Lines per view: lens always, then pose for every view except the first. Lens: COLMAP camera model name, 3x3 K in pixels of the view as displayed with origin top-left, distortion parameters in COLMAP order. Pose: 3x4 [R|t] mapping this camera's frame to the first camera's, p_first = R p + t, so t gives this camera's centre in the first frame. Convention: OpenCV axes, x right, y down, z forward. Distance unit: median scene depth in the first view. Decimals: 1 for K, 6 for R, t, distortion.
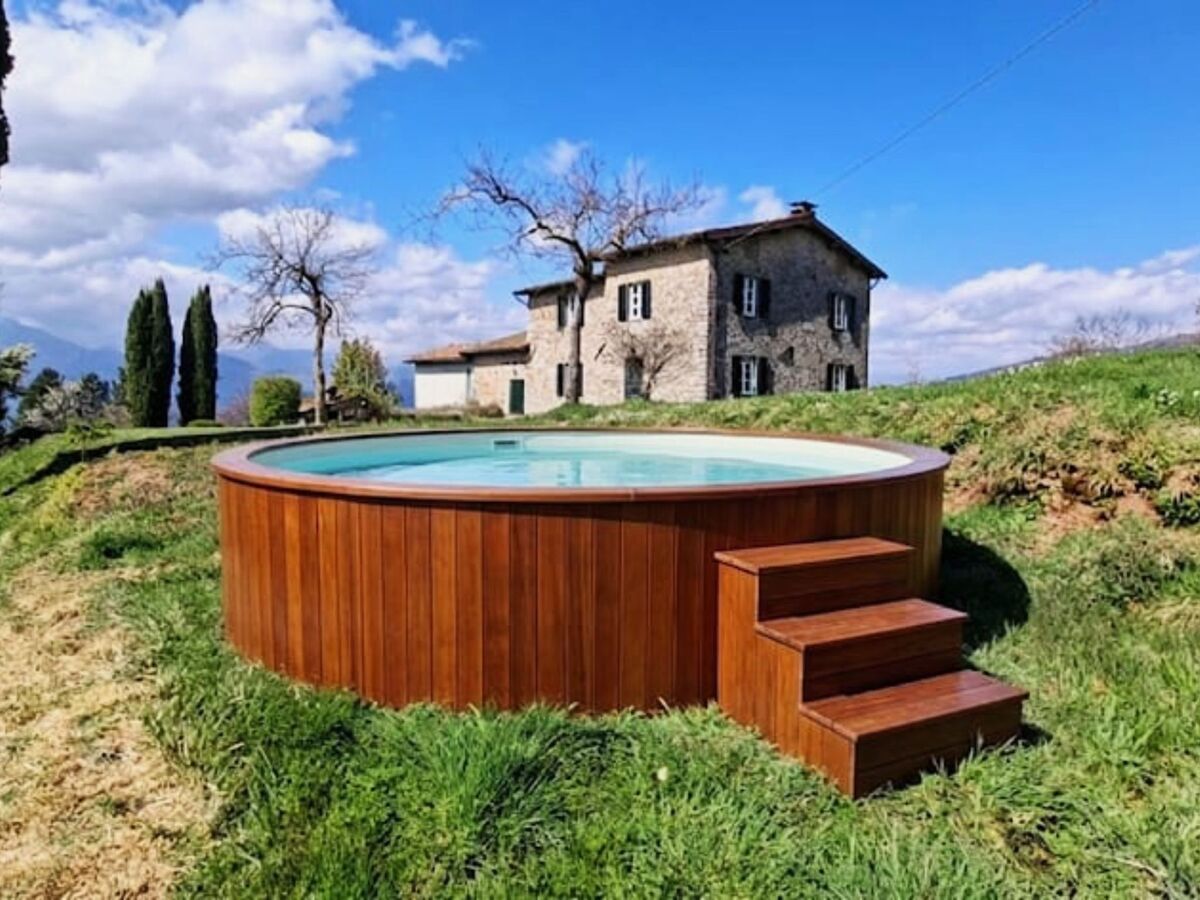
lens RADIAL K [[817.6, 0, 600.0], [0, 817.6, 450.0], [0, 0, 1]] dist [-0.039333, 0.000137]
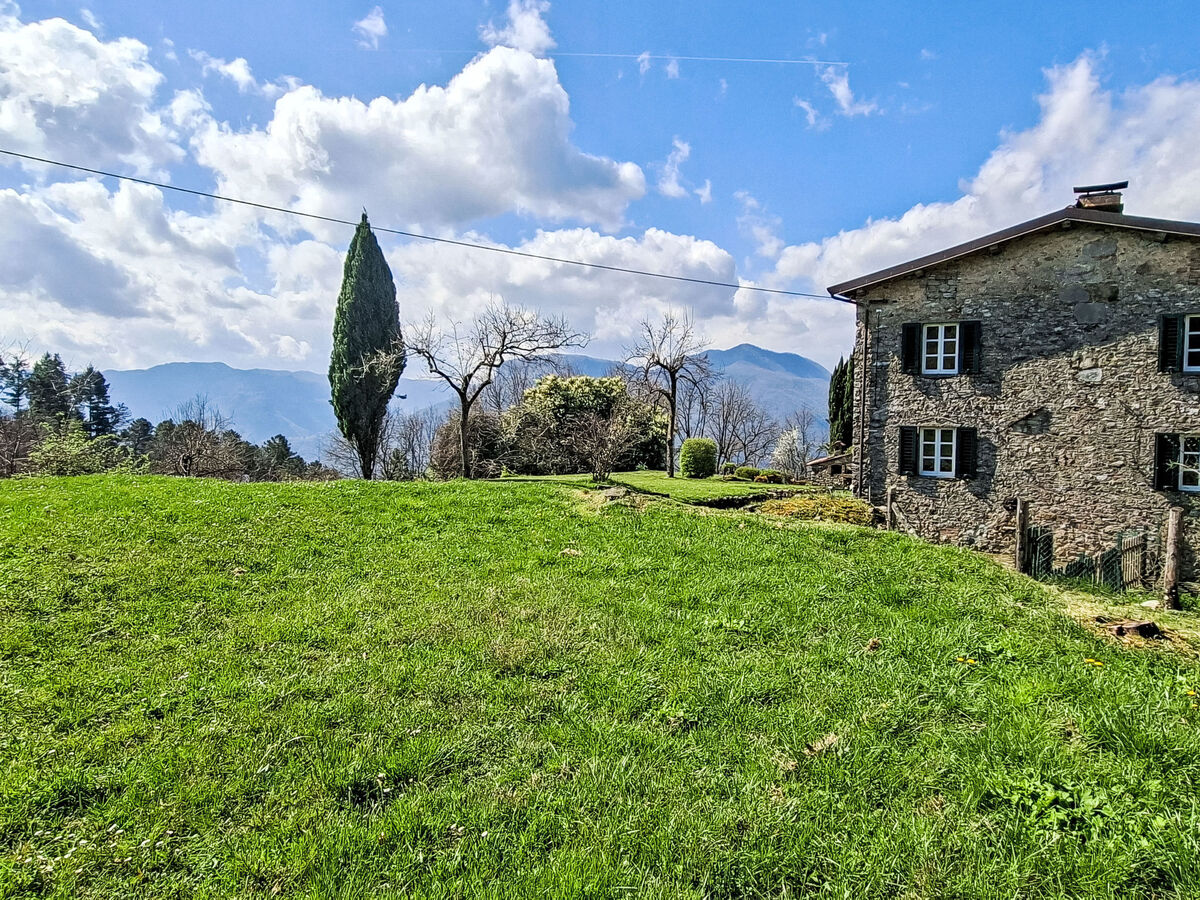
lens RADIAL K [[772.8, 0, 600.0], [0, 772.8, 450.0], [0, 0, 1]] dist [-0.000106, -0.001702]
pose [[0.289936, 0.032580, -0.956491, 0.720467], [-0.060681, 0.998035, 0.015601, -0.078768], [0.955120, 0.053517, 0.291344, 0.452400]]
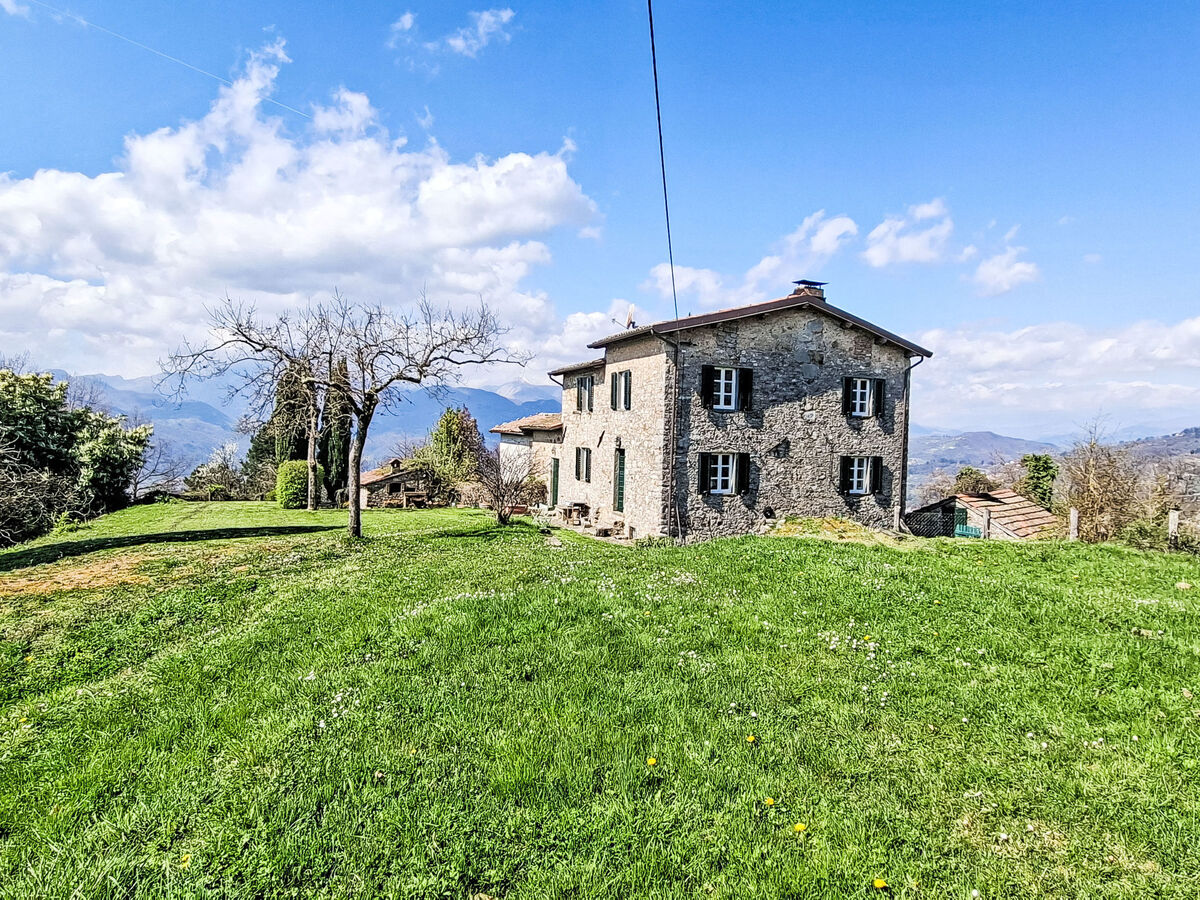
lens RADIAL K [[794.1, 0, 600.0], [0, 794.1, 450.0], [0, 0, 1]] dist [-0.020541, 0.001747]
pose [[0.954301, 0.016591, -0.298387, 0.292281], [-0.027491, 0.999098, -0.032370, -0.078425], [0.297581, 0.039094, 0.953896, 0.094631]]
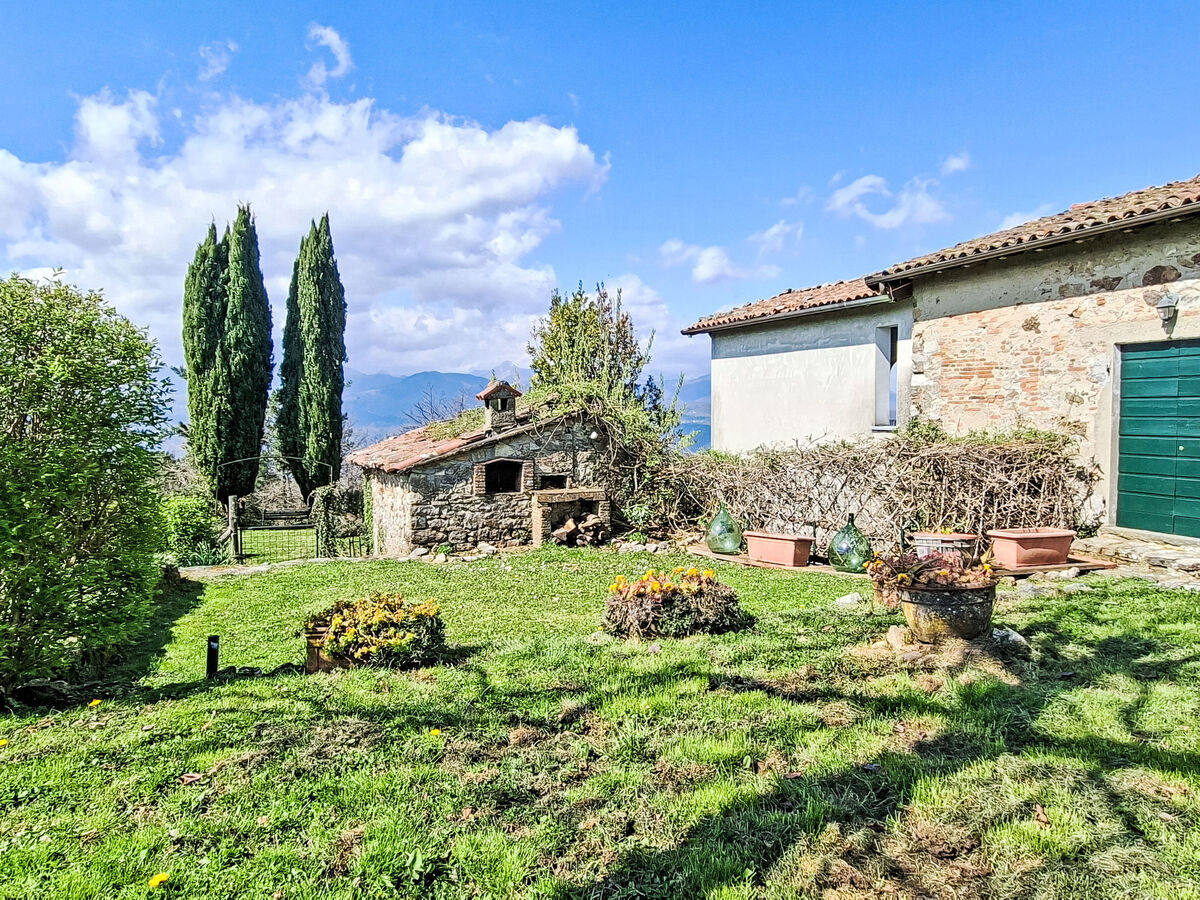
lens RADIAL K [[794.1, 0, 600.0], [0, 794.1, 450.0], [0, 0, 1]] dist [-0.020541, 0.001747]
pose [[0.957703, -0.006885, -0.287675, -0.242048], [0.003549, 0.999920, -0.012115, -0.058700], [0.287736, 0.010582, 0.957651, 0.855551]]
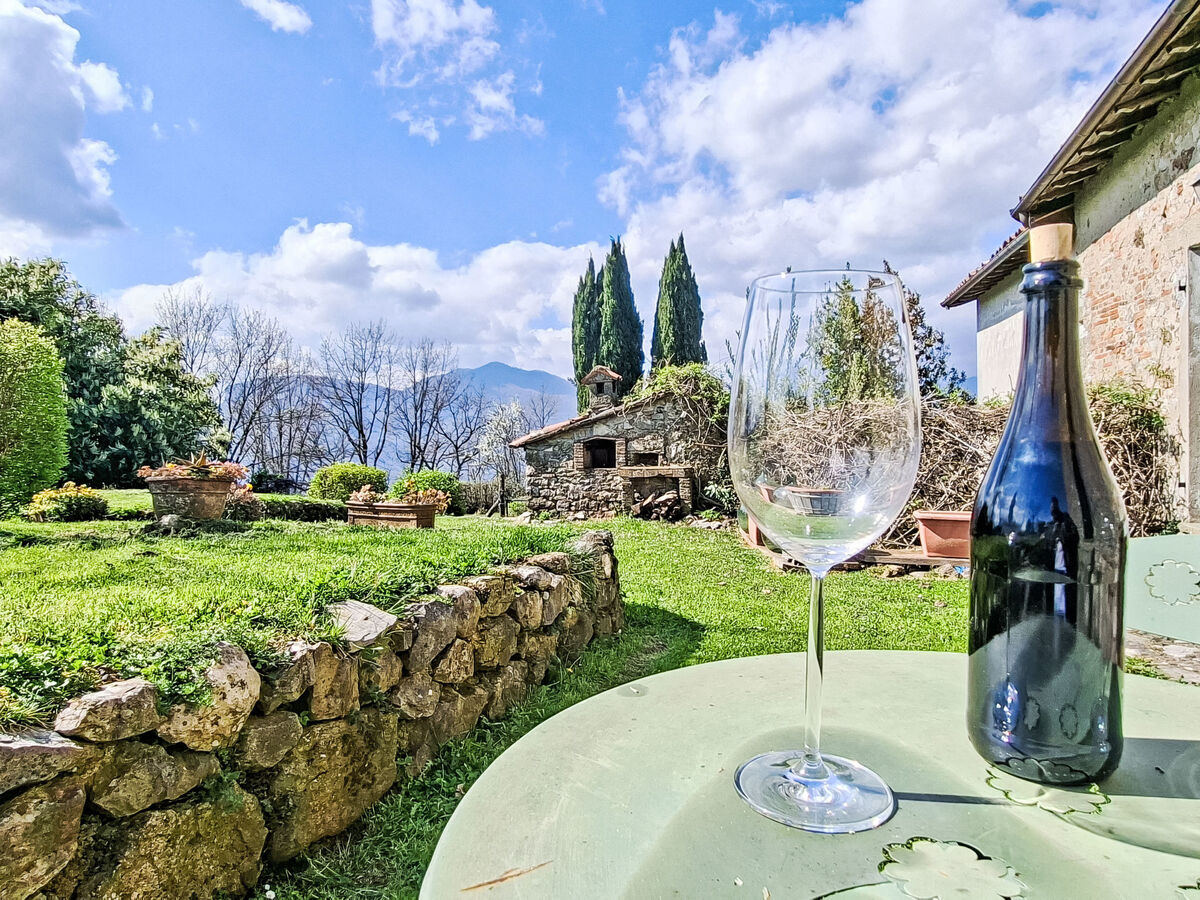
lens RADIAL K [[788.3, 0, 603.9], [0, 788.3, 448.3], [0, 0, 1]] dist [-0.005872, 0.002483]
pose [[0.576710, -0.011553, -0.816867, -0.054971], [-0.013621, 0.999625, -0.023753, -0.043549], [0.816835, 0.024825, 0.576336, 0.967351]]
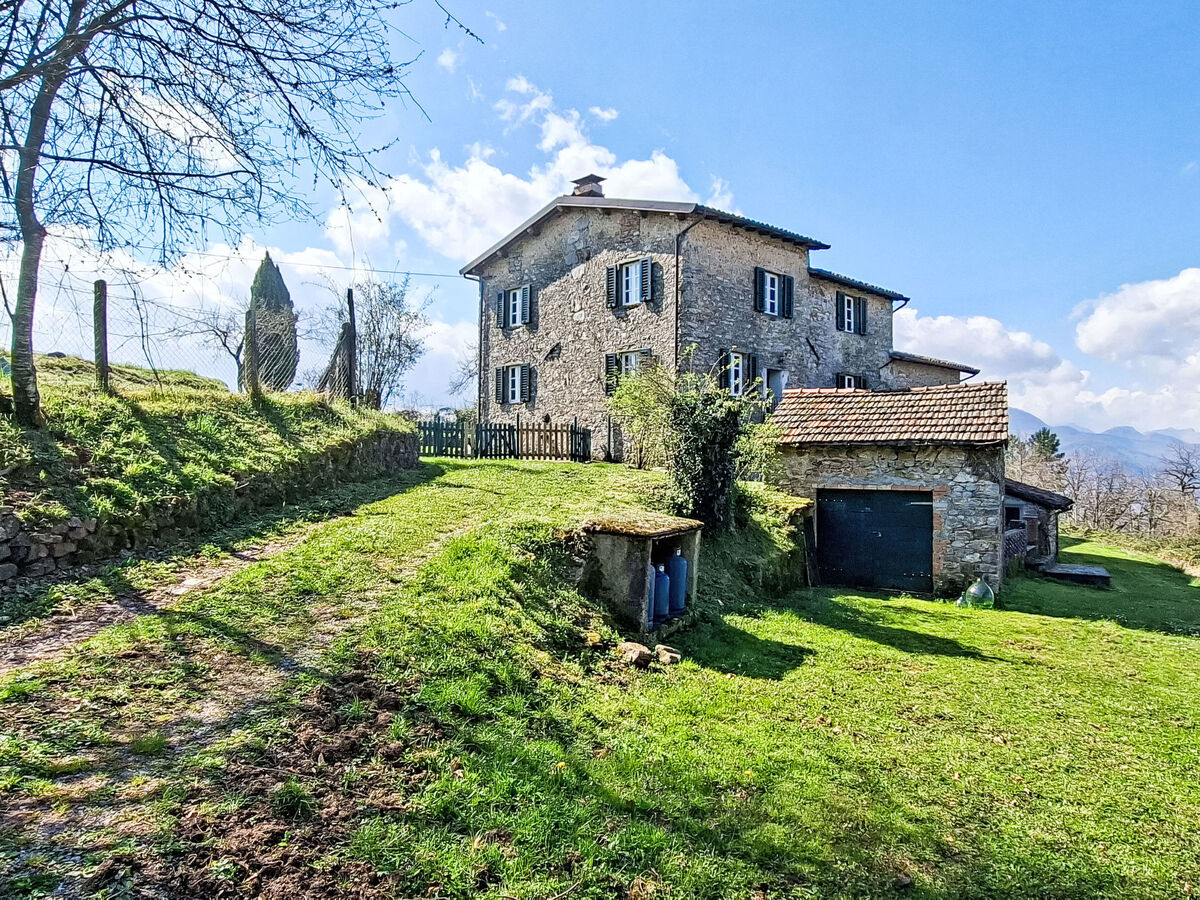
lens RADIAL K [[772.8, 0, 600.0], [0, 772.8, 450.0], [0, 0, 1]] dist [-0.000106, -0.001702]
pose [[0.062355, -0.046774, -0.996957, 1.056116], [-0.073243, 0.995993, -0.051310, 0.029338], [0.995363, 0.076220, 0.058680, 0.976651]]
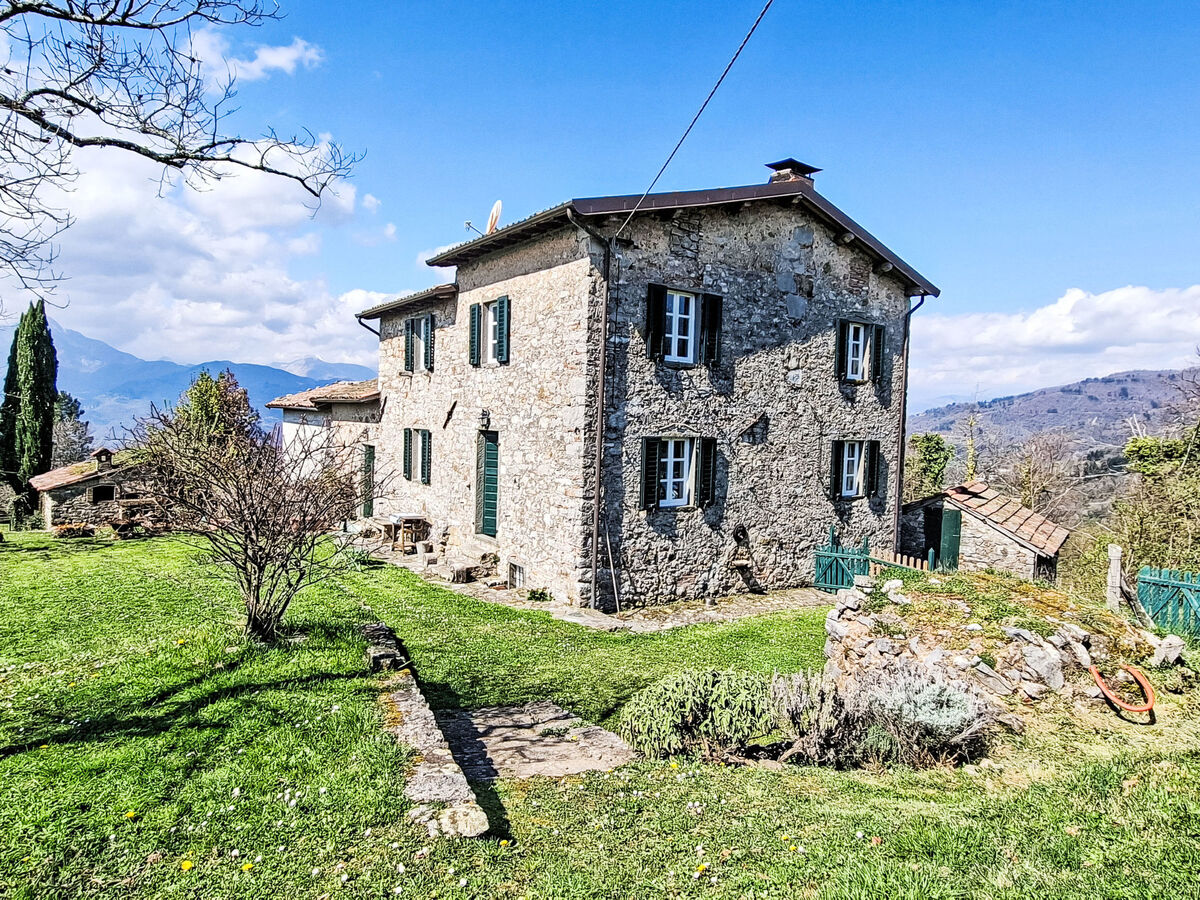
lens RADIAL K [[788.3, 0, 603.9], [0, 788.3, 448.3], [0, 0, 1]] dist [-0.005872, 0.002483]
pose [[0.998634, 0.013350, -0.050522, 0.147516], [-0.014109, 0.999792, -0.014705, -0.091356], [0.050315, 0.015398, 0.998615, 0.438605]]
